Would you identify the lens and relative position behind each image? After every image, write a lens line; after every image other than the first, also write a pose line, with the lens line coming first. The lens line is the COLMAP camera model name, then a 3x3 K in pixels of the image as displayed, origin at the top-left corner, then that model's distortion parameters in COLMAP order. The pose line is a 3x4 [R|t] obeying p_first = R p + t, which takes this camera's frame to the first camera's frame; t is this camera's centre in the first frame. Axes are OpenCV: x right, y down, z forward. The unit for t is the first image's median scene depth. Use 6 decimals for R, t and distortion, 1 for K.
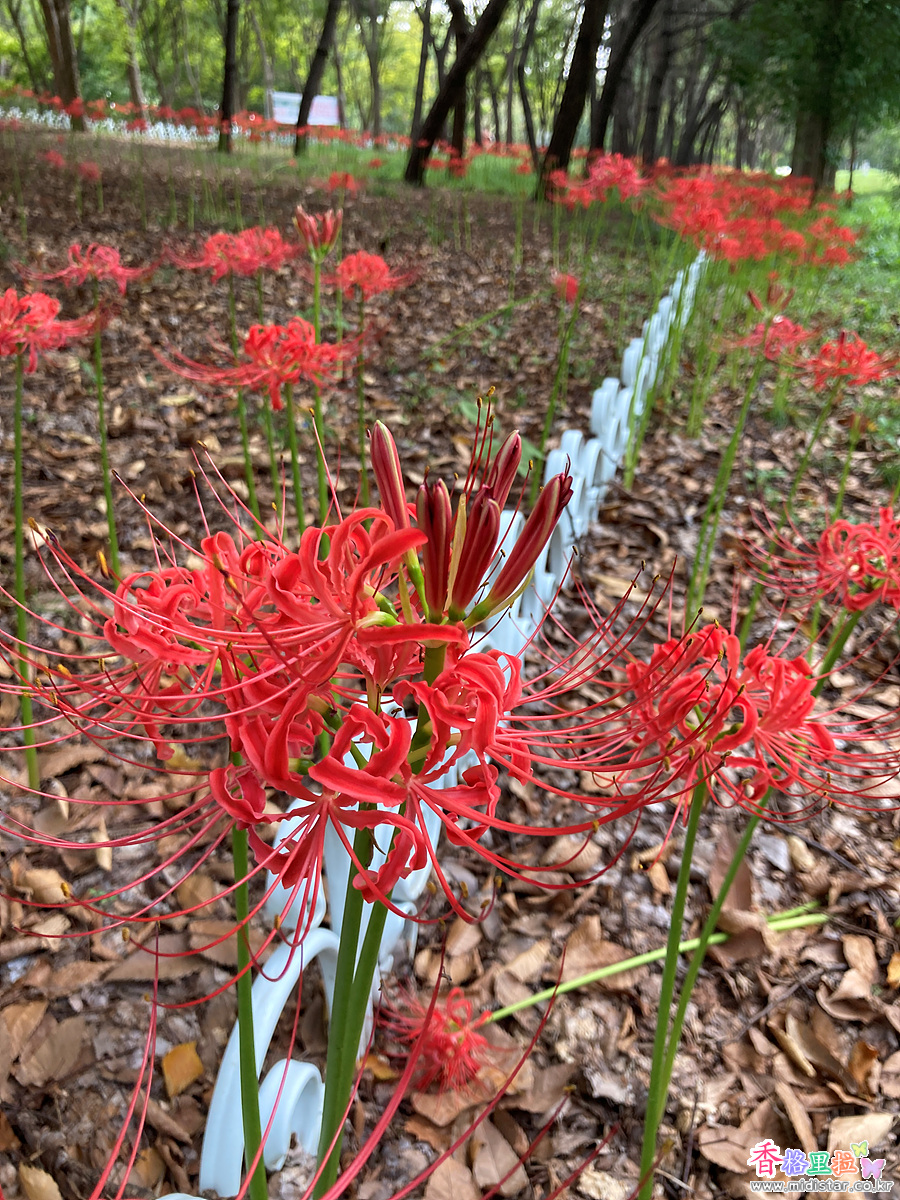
lens RADIAL K [[987.1, 0, 446.0], [0, 987.1, 618.0], [0, 0, 1]] dist [0.010074, -0.013305]
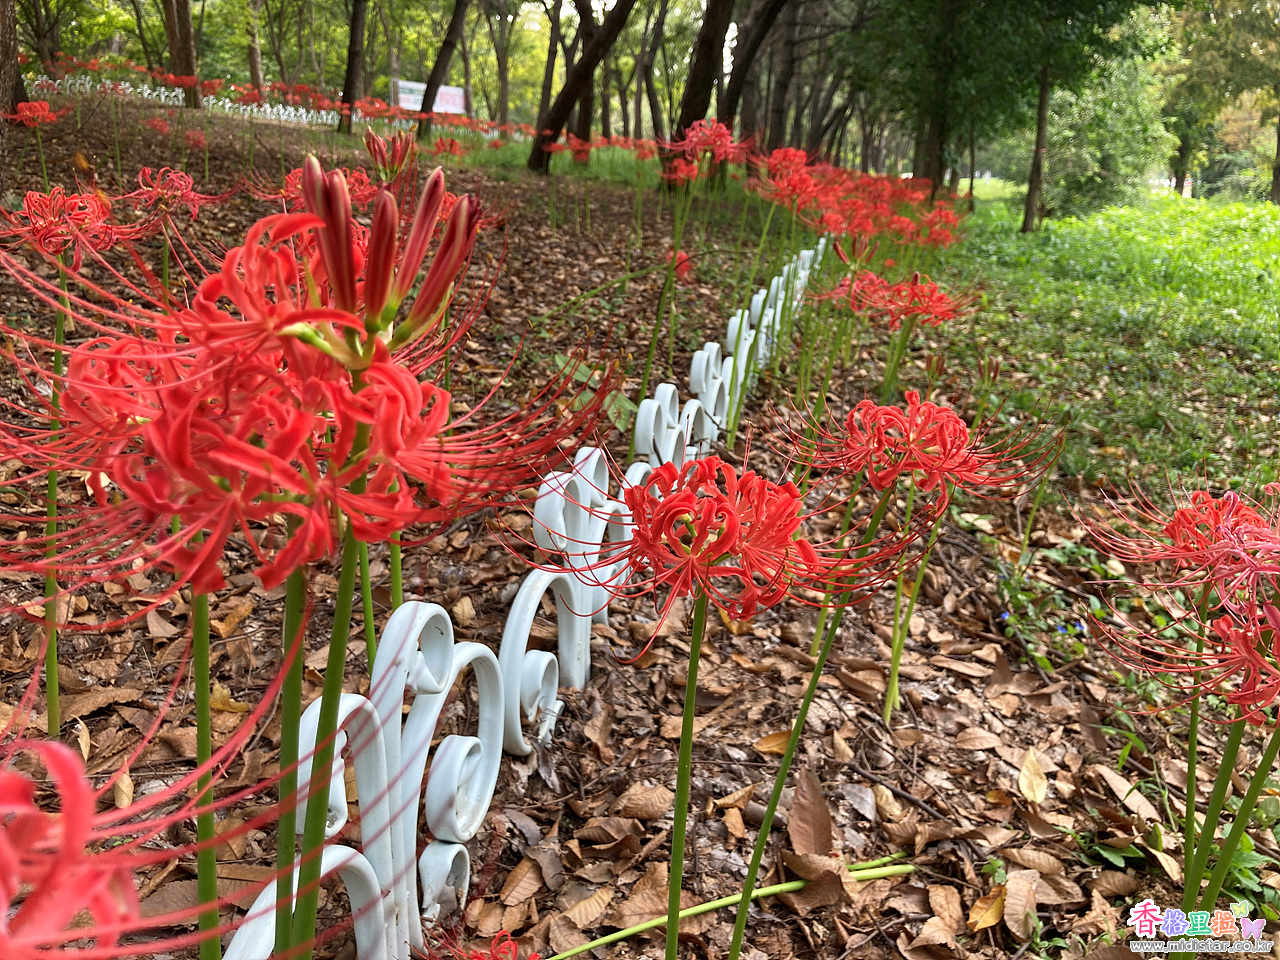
lens RADIAL K [[1052.9, 0, 644.6], [0, 1052.9, 469.9], [0, 0, 1]] dist [0.010074, -0.013305]
pose [[0.997401, 0.016072, 0.070229, 0.033494], [-0.005790, 0.989528, -0.144227, 0.047051], [-0.071812, 0.143445, 0.987049, -0.019664]]
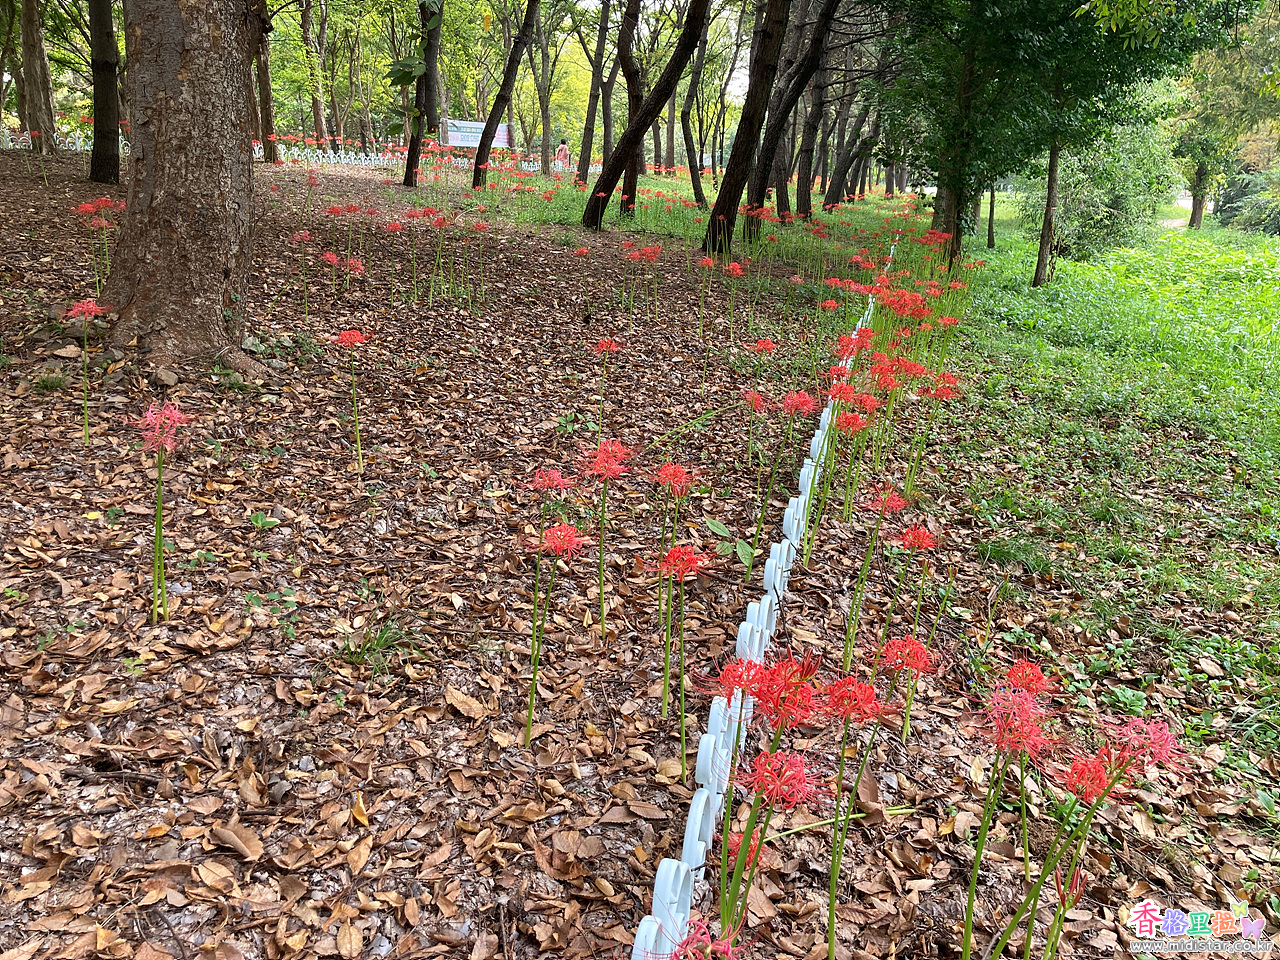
lens RADIAL K [[1052.9, 0, 634.8], [0, 1052.9, 485.0], [0, 0, 1]] dist [0.010074, -0.013305]
pose [[0.998994, 0.017166, 0.041431, -0.192567], [-0.011612, 0.991346, -0.130759, -0.048111], [-0.043317, 0.130146, 0.990548, -0.793859]]
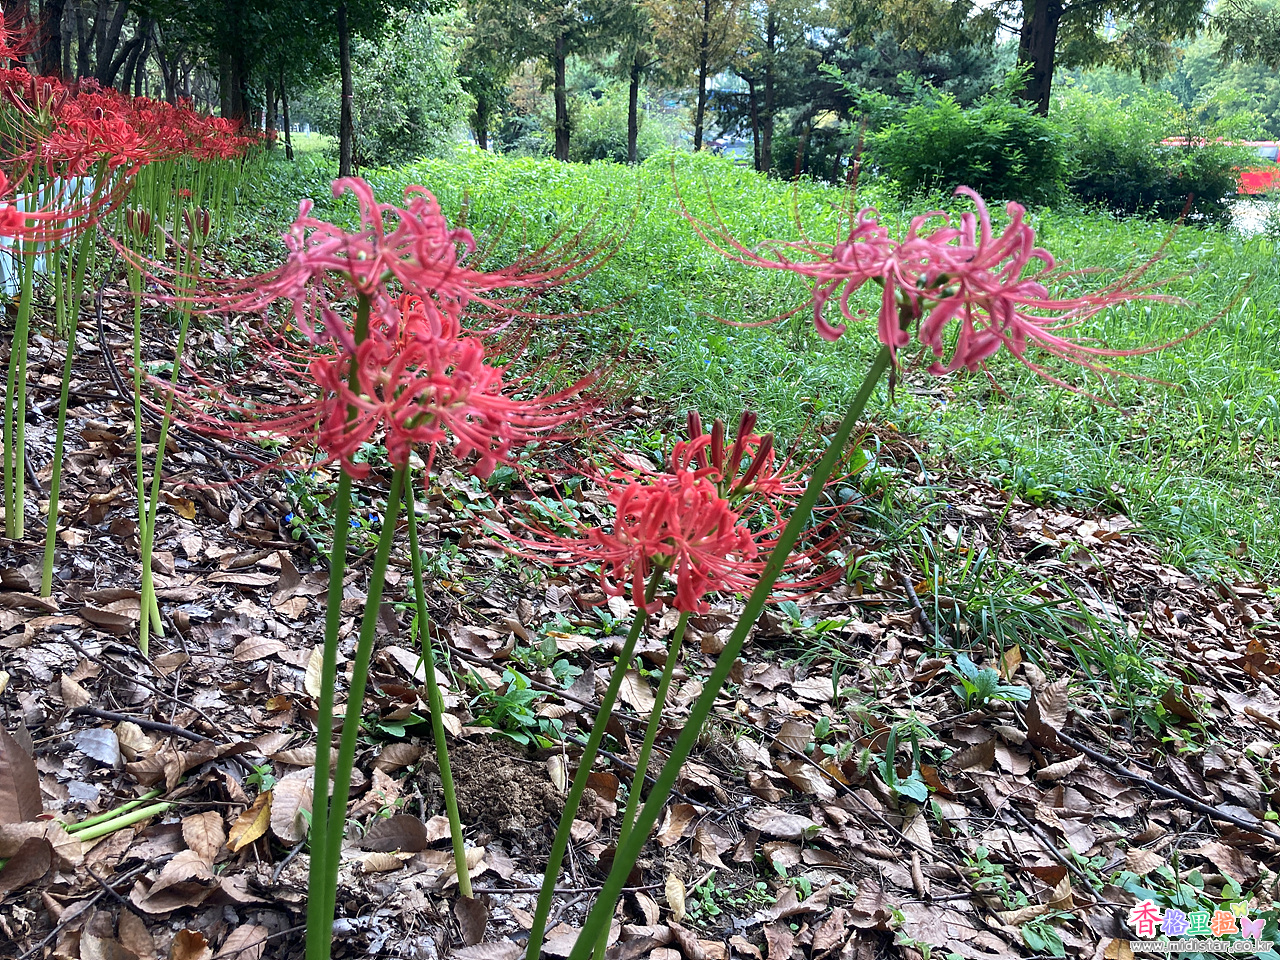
lens RADIAL K [[1052.9, 0, 628.1], [0, 1052.9, 480.8], [0, 0, 1]] dist [0.010074, -0.013305]
pose [[0.796177, -0.120243, 0.592996, 0.134283], [0.182224, 0.982204, -0.045497, 0.098617], [-0.576972, 0.144282, 0.803919, 0.045821]]
